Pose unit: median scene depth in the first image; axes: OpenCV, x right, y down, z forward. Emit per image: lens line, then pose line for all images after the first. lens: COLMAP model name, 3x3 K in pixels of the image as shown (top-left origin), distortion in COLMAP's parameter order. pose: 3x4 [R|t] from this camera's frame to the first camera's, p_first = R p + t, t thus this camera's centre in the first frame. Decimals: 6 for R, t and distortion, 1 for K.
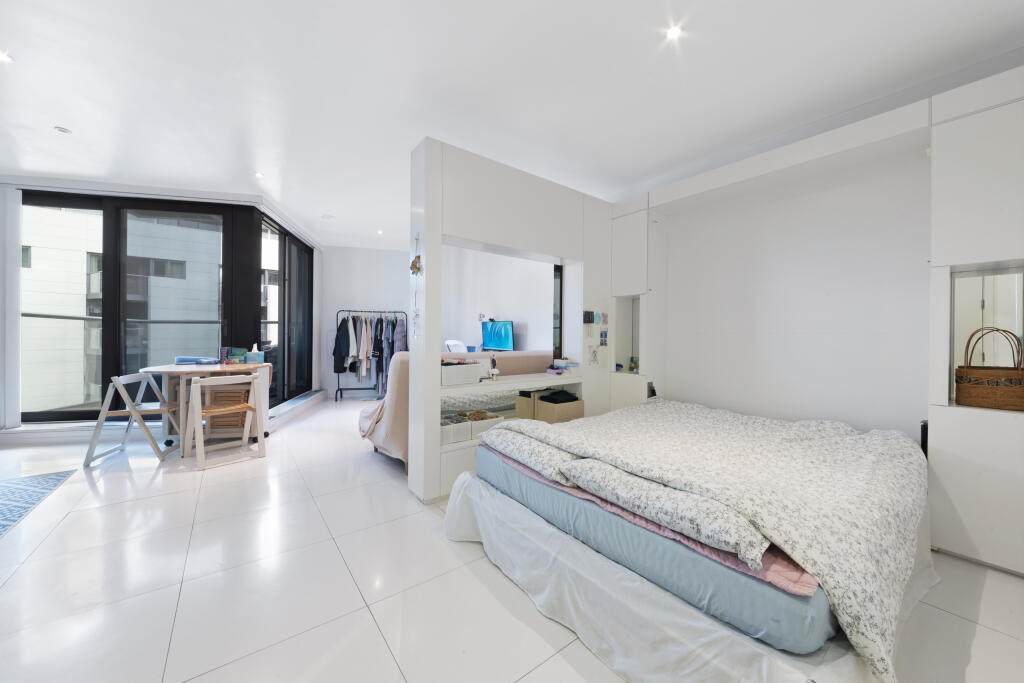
lens RADIAL K [[365.6, 0, 511.9], [0, 365.6, 333.3], [0, 0, 1]] dist [-0.014108, -0.000120]
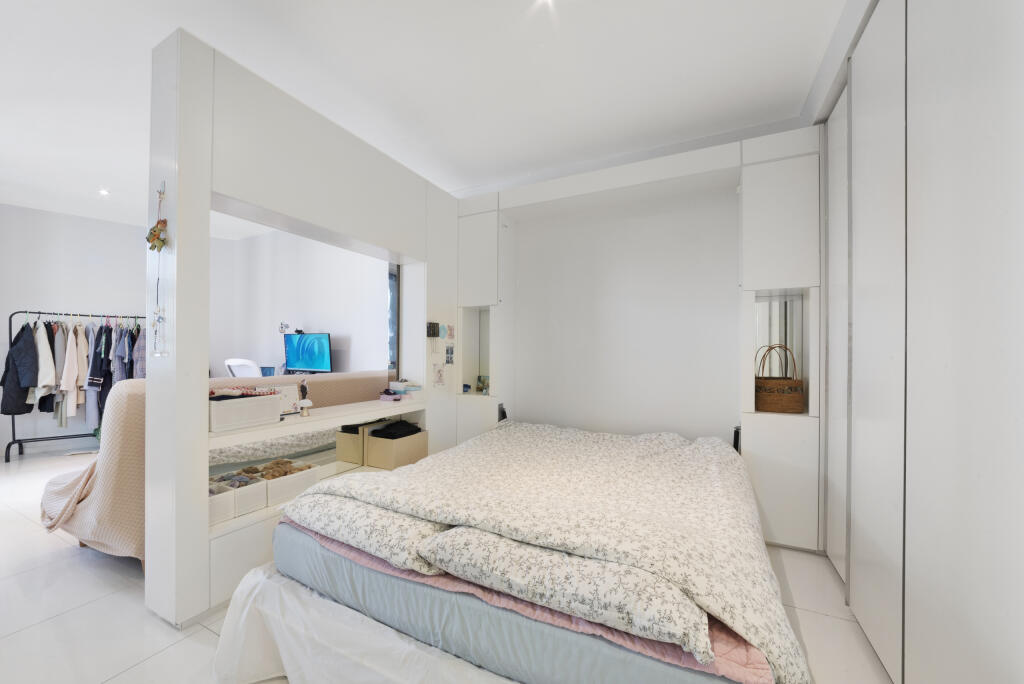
lens RADIAL K [[385.7, 0, 511.3], [0, 385.7, 348.2], [0, 0, 1]] dist [-0.011754, 0.000201]
pose [[0.899793, 0.001150, 0.436315, -0.011098], [-0.000051, 0.999997, -0.002529, 0.000063], [-0.436317, 0.002253, 0.899790, 0.135978]]
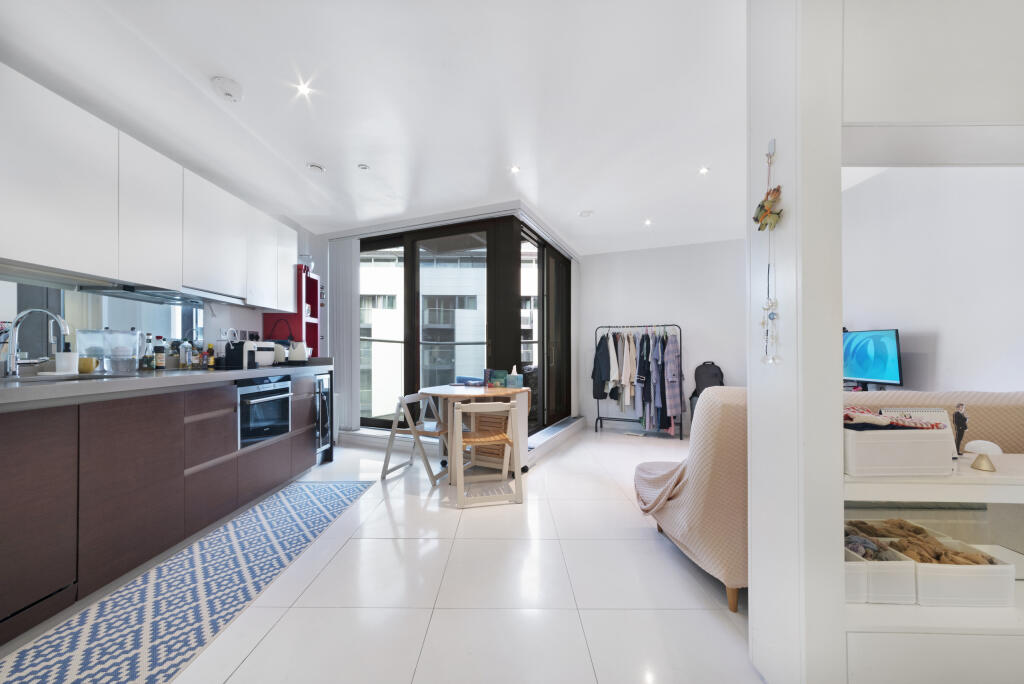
lens RADIAL K [[377.9, 0, 512.6], [0, 377.9, 350.1], [0, 0, 1]] dist [0.000720, 0.000053]
pose [[0.796463, -0.009429, -0.604613, -0.175802], [0.005669, 0.999951, -0.008125, -0.001761], [0.604660, 0.003044, 0.796478, 0.304057]]
